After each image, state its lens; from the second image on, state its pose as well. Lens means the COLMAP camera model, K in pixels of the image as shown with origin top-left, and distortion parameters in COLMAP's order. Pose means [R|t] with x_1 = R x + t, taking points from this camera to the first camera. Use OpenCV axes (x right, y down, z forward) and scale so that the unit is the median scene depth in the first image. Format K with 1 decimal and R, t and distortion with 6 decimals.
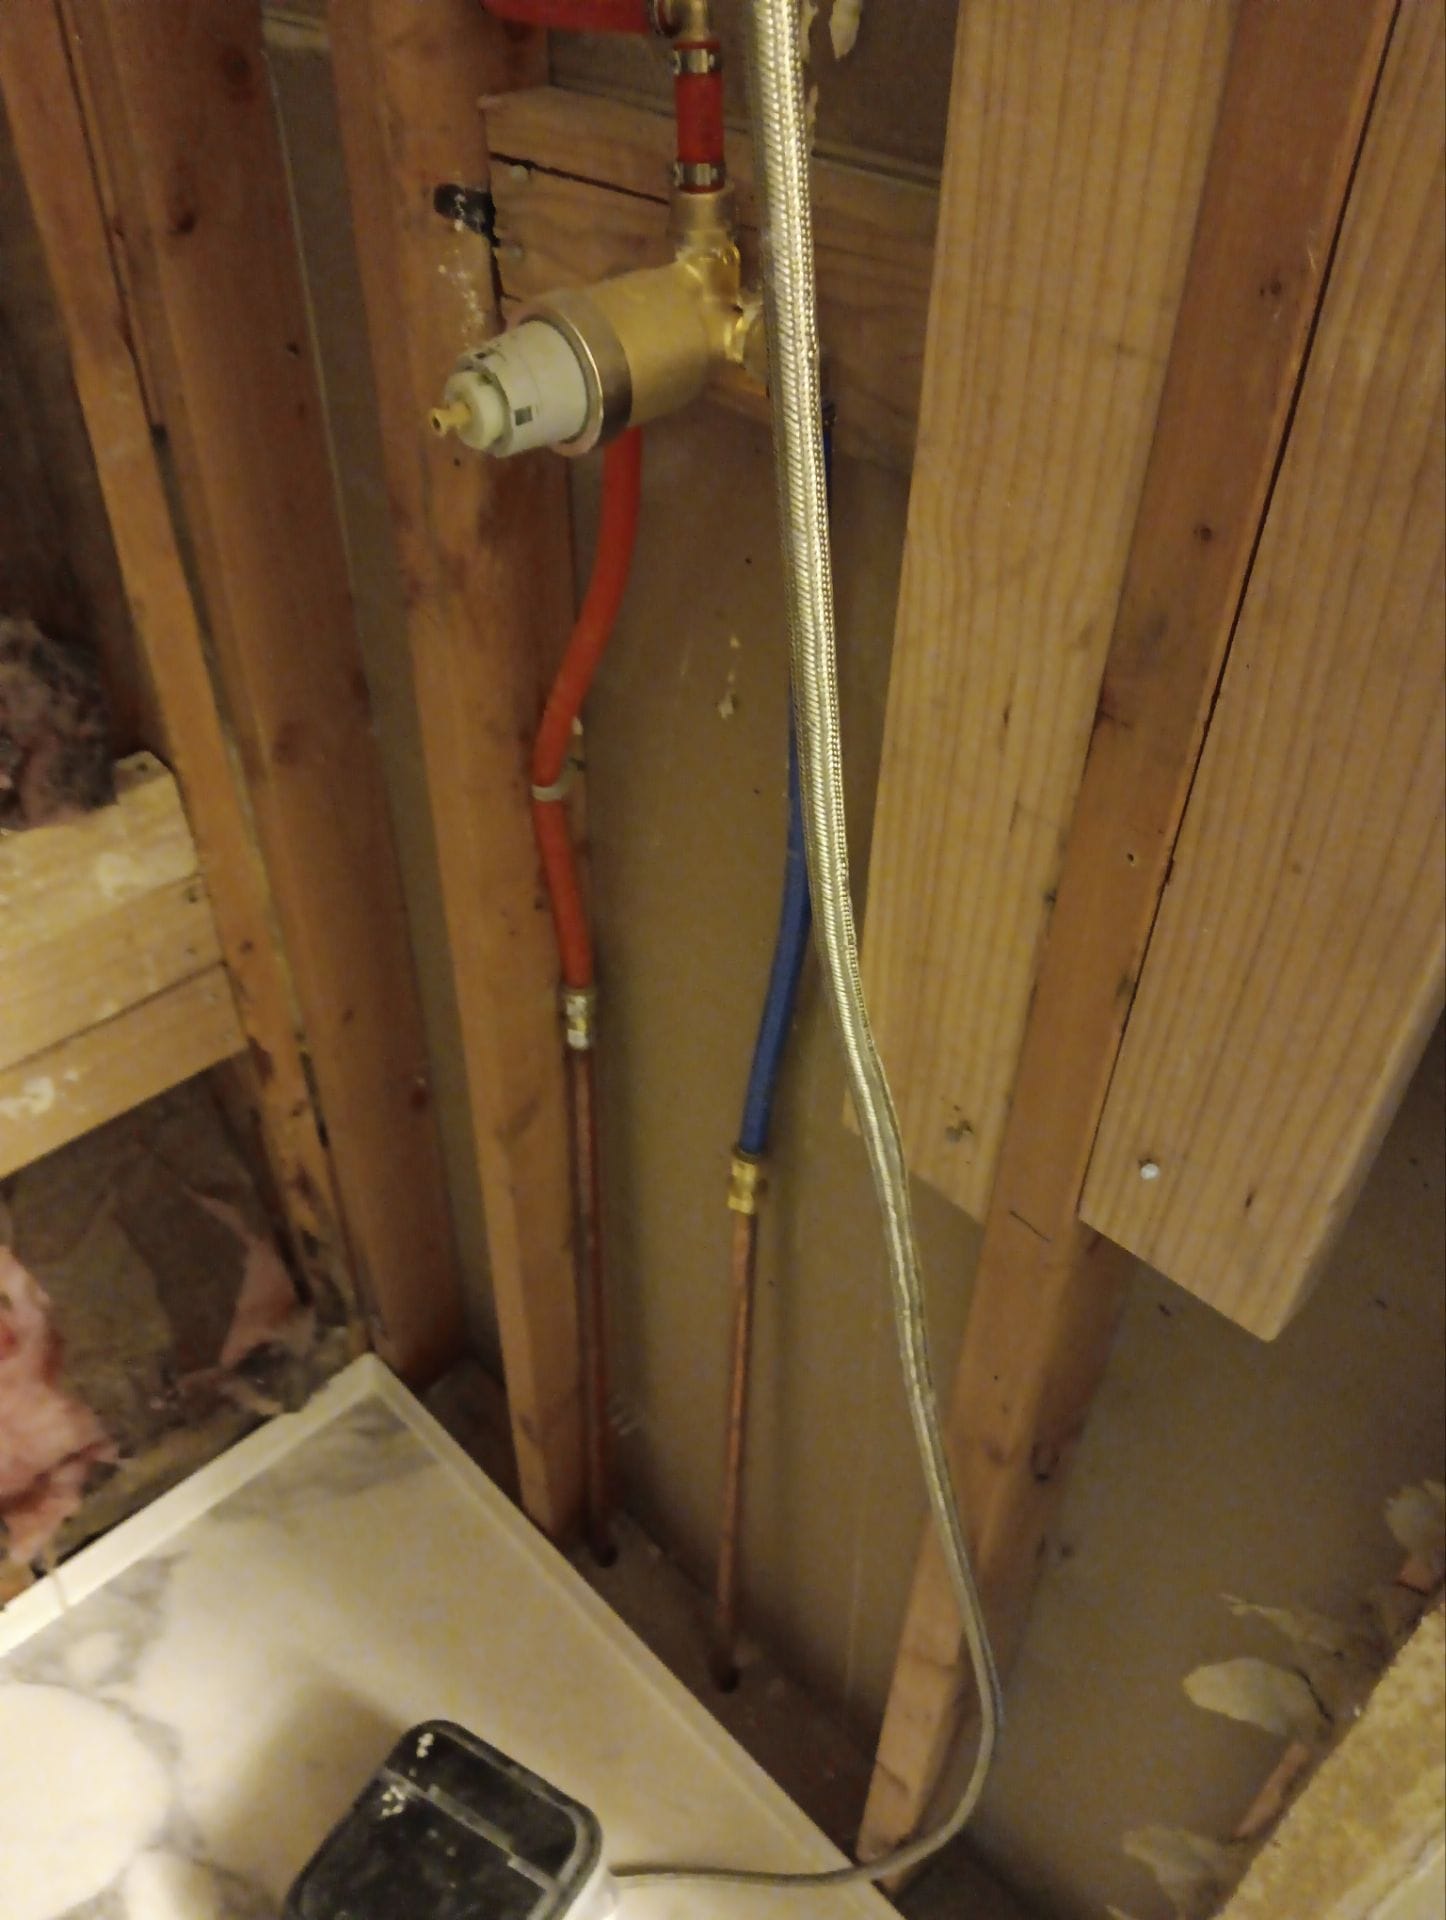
lens RADIAL K [[1508.4, 0, 723.0], [0, 1508.4, 960.0], [0, 0, 1]] dist [0.009204, -0.056206]
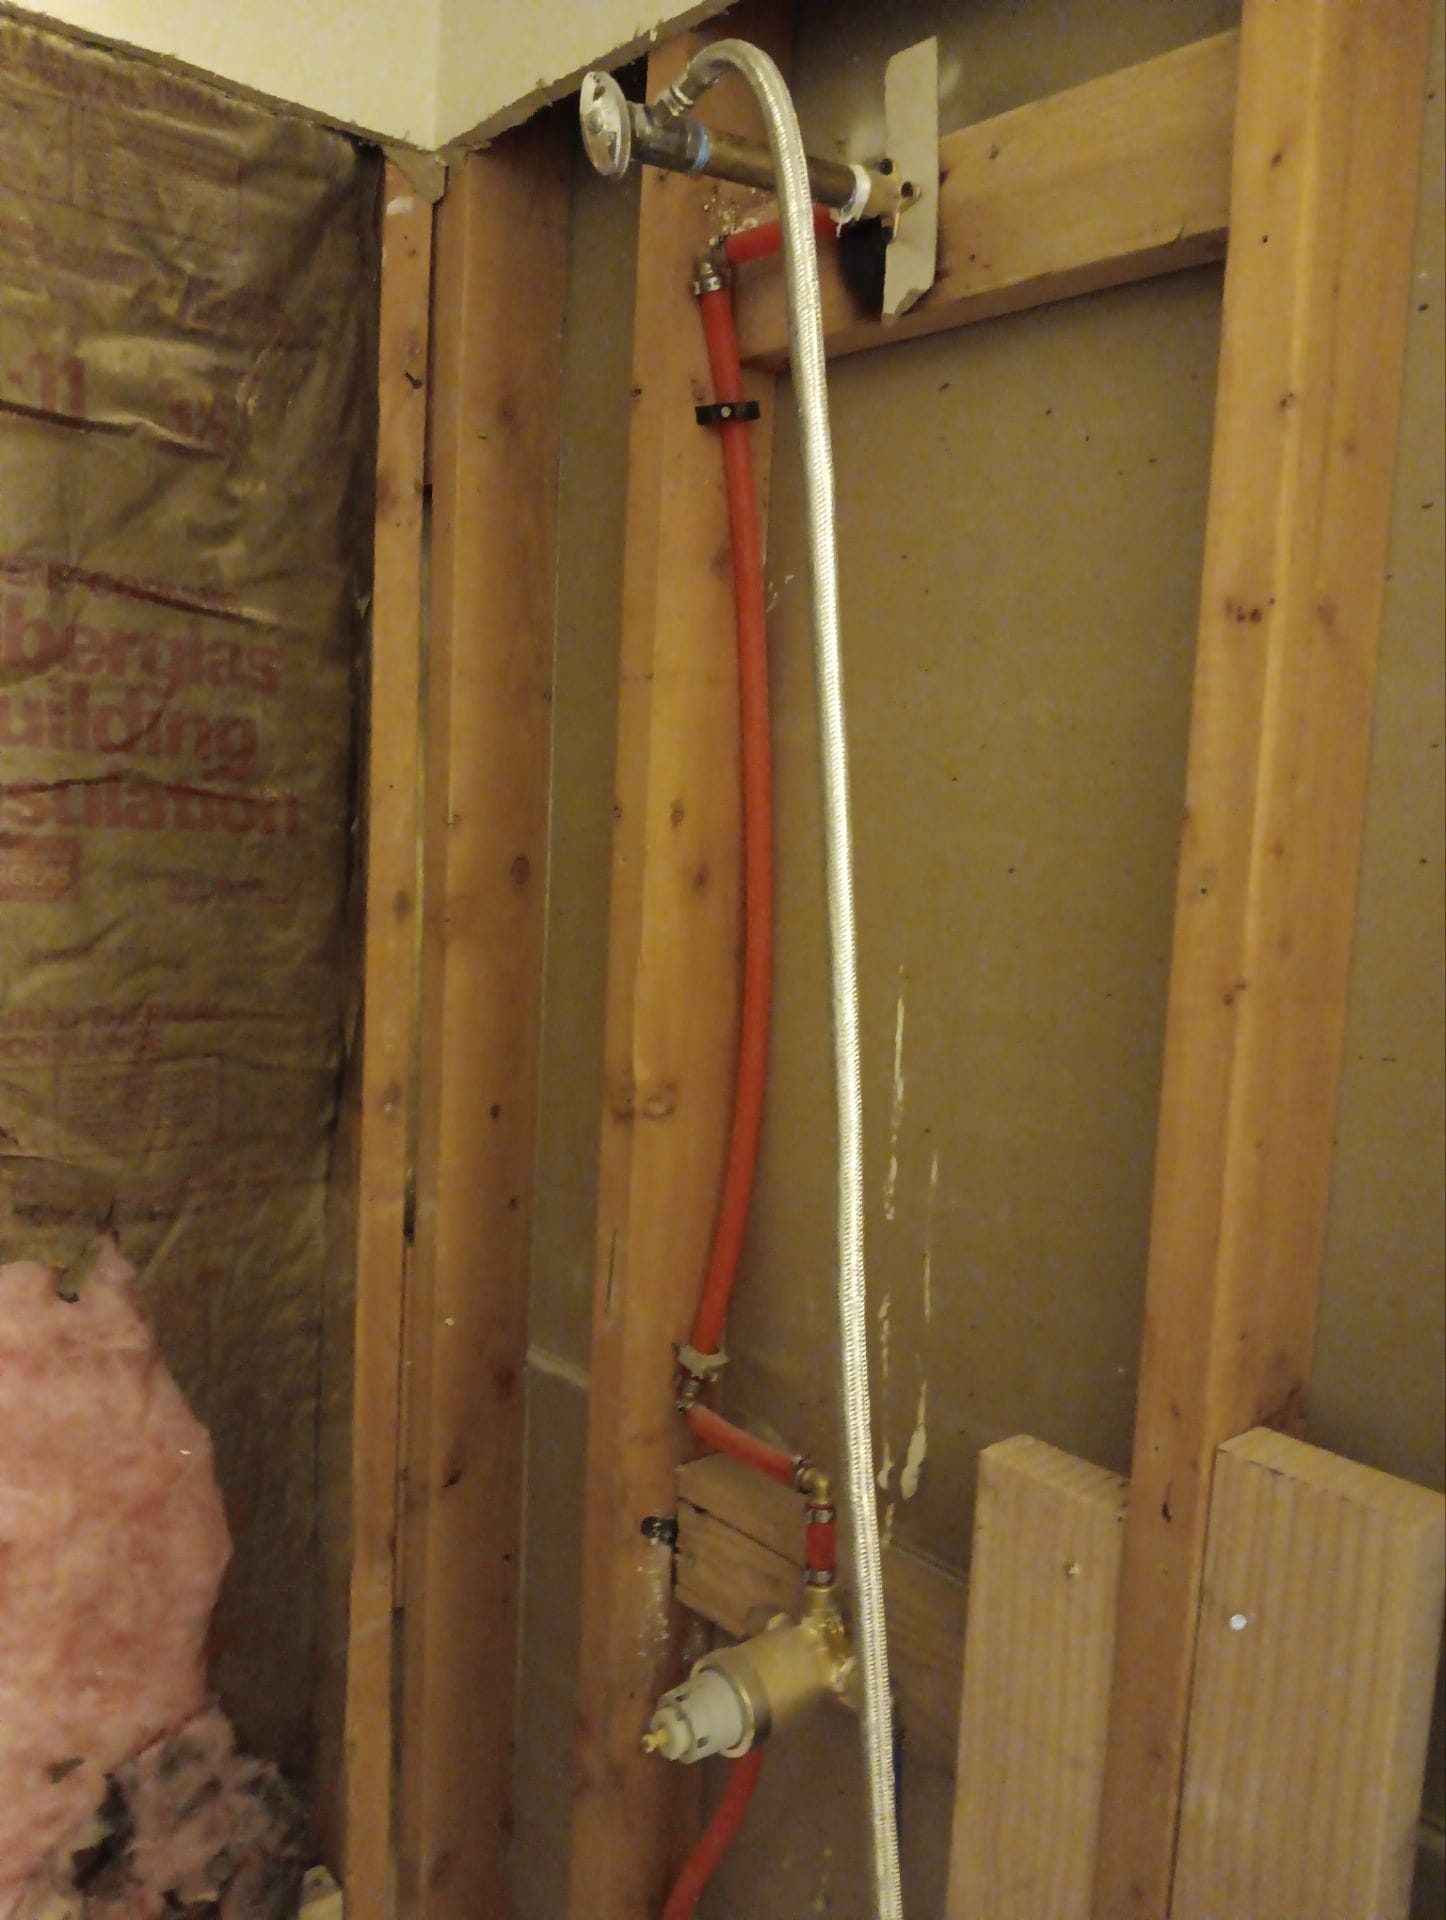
lens RADIAL K [[1508.4, 0, 723.0], [0, 1508.4, 960.0], [0, 0, 1]] dist [0.009204, -0.056206]
pose [[0.997395, 0.039717, -0.060212, -0.041363], [-0.067170, 0.815636, -0.574653, -0.105825], [0.026288, 0.577200, 0.816179, -0.613079]]
